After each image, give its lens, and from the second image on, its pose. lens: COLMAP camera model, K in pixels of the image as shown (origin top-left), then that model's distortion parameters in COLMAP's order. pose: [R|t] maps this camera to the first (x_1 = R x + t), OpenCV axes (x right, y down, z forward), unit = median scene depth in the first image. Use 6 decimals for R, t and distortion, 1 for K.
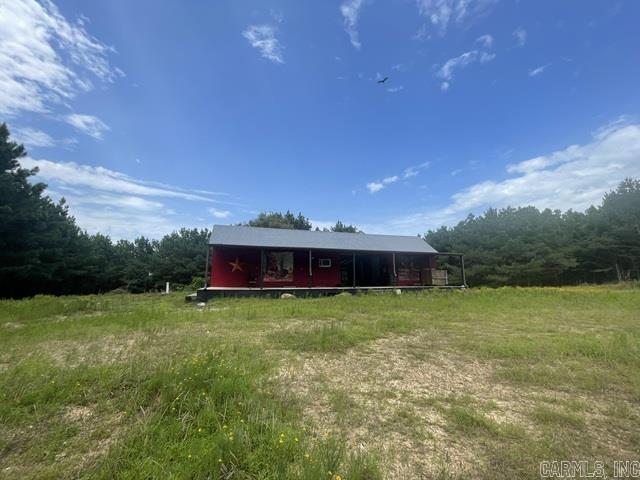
lens RADIAL K [[257.7, 0, 318.6], [0, 257.7, 237.9], [0, 0, 1]] dist [-0.002155, -0.000329]
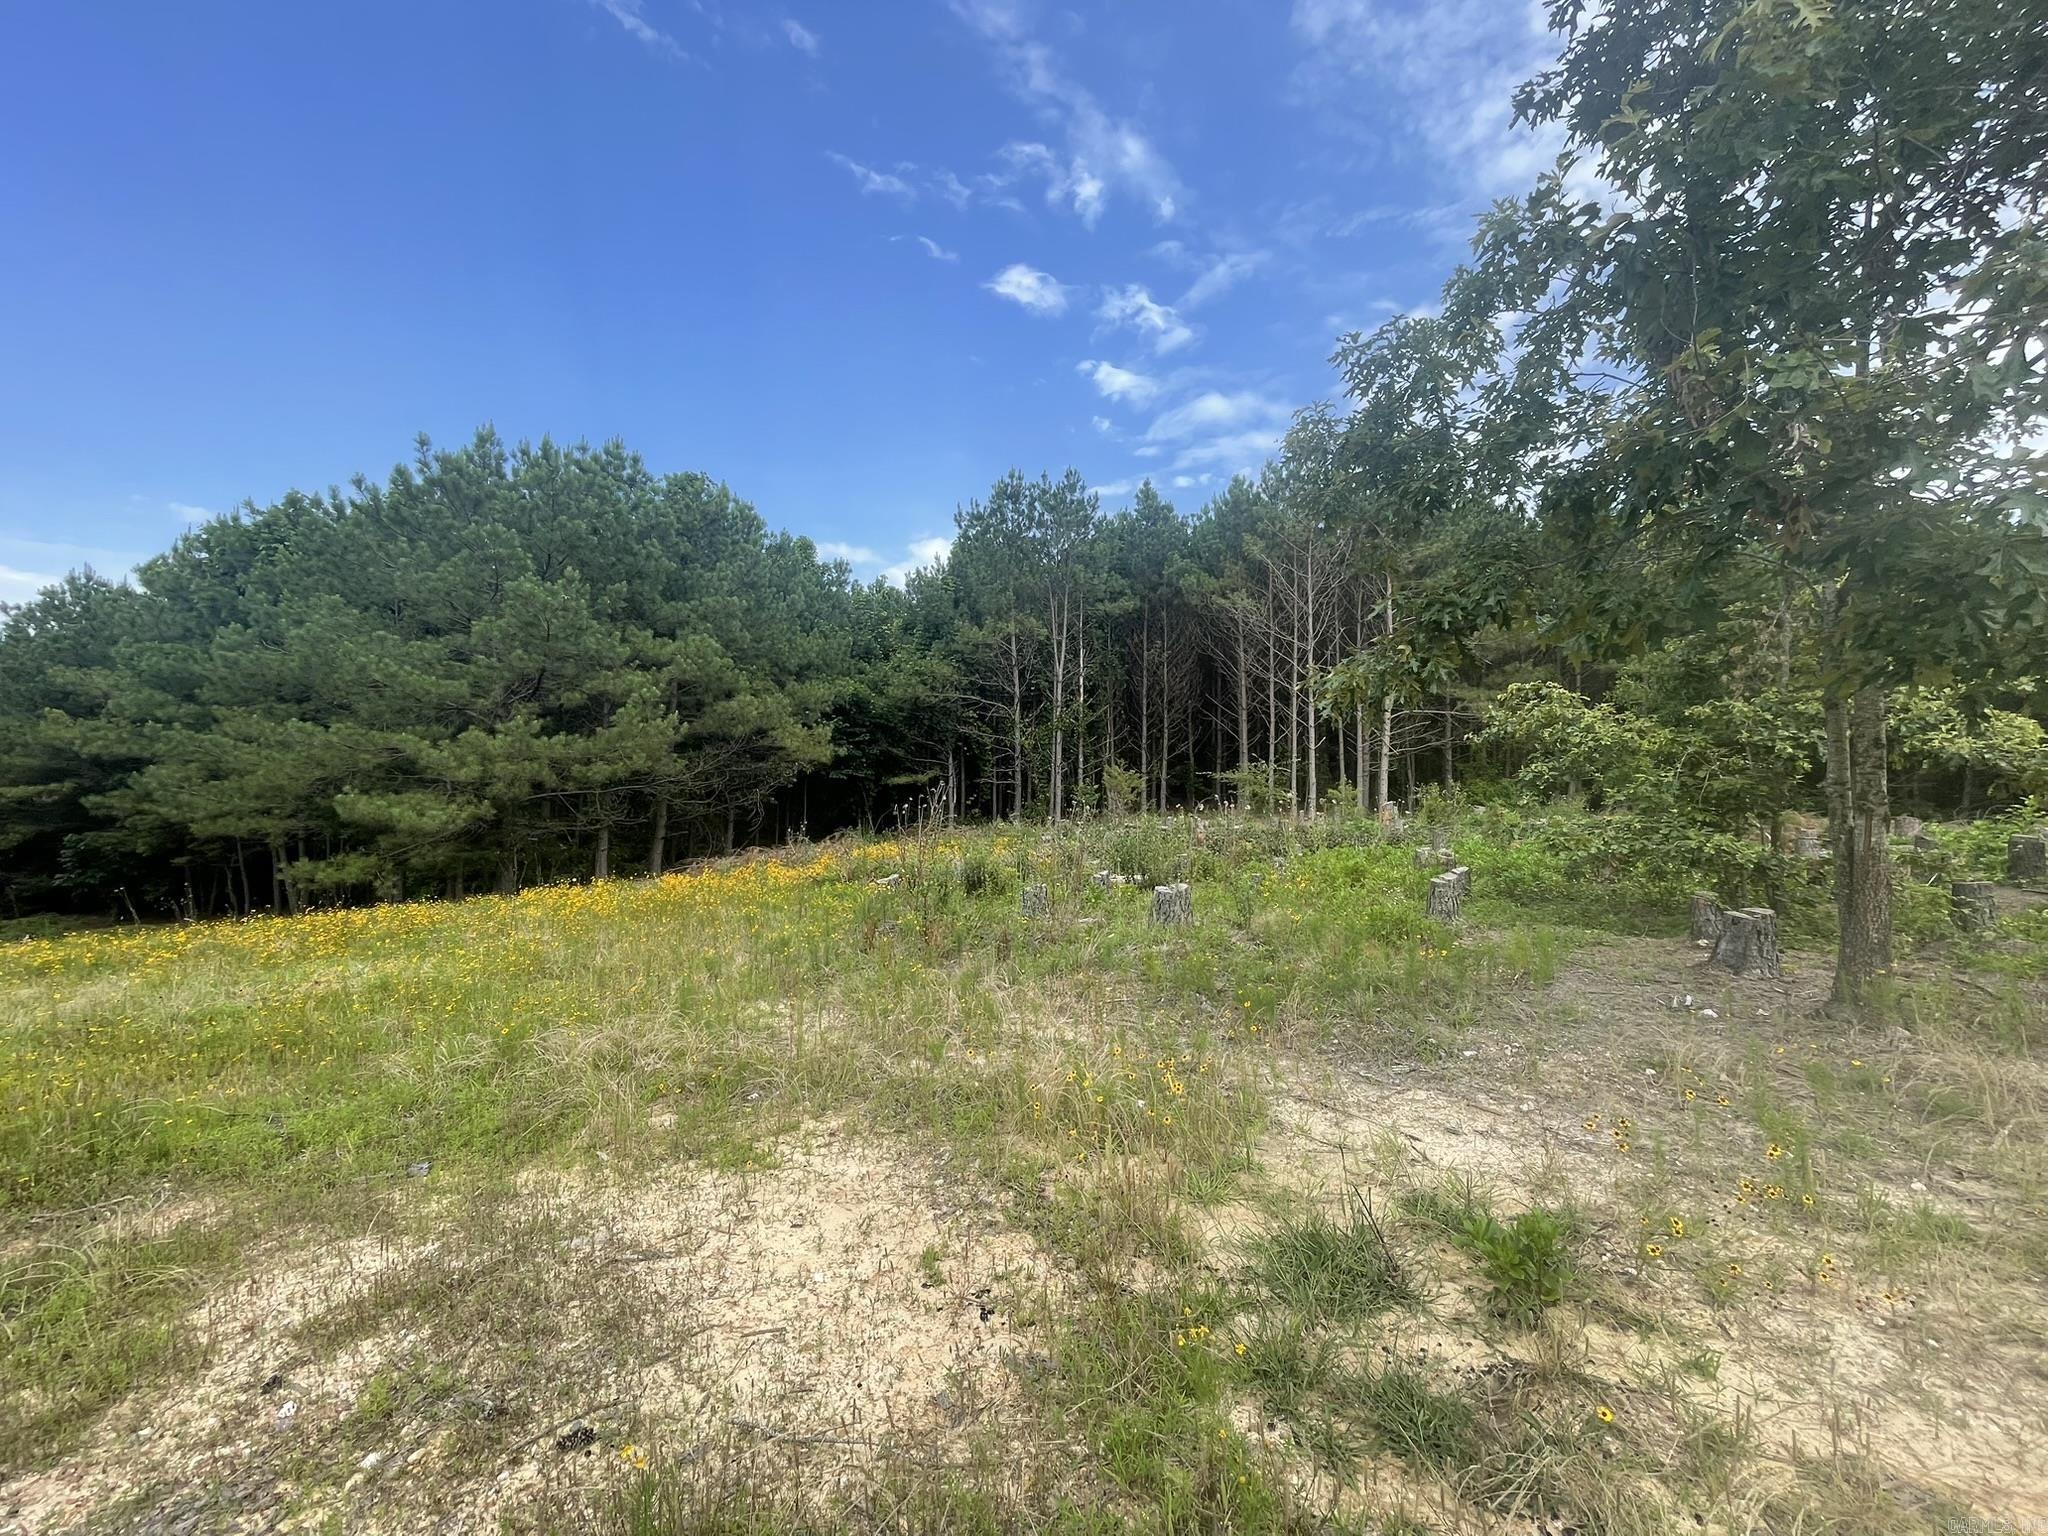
lens RADIAL K [[824.6, 0, 1023.4], [0, 824.6, 777.1], [0, 0, 1]] dist [-0.002155, -0.000329]
pose [[0.608589, 0.025545, 0.793074, 0.479434], [-0.134168, 0.988403, 0.071121, 0.046116], [-0.782060, -0.149688, 0.604959, 0.374901]]
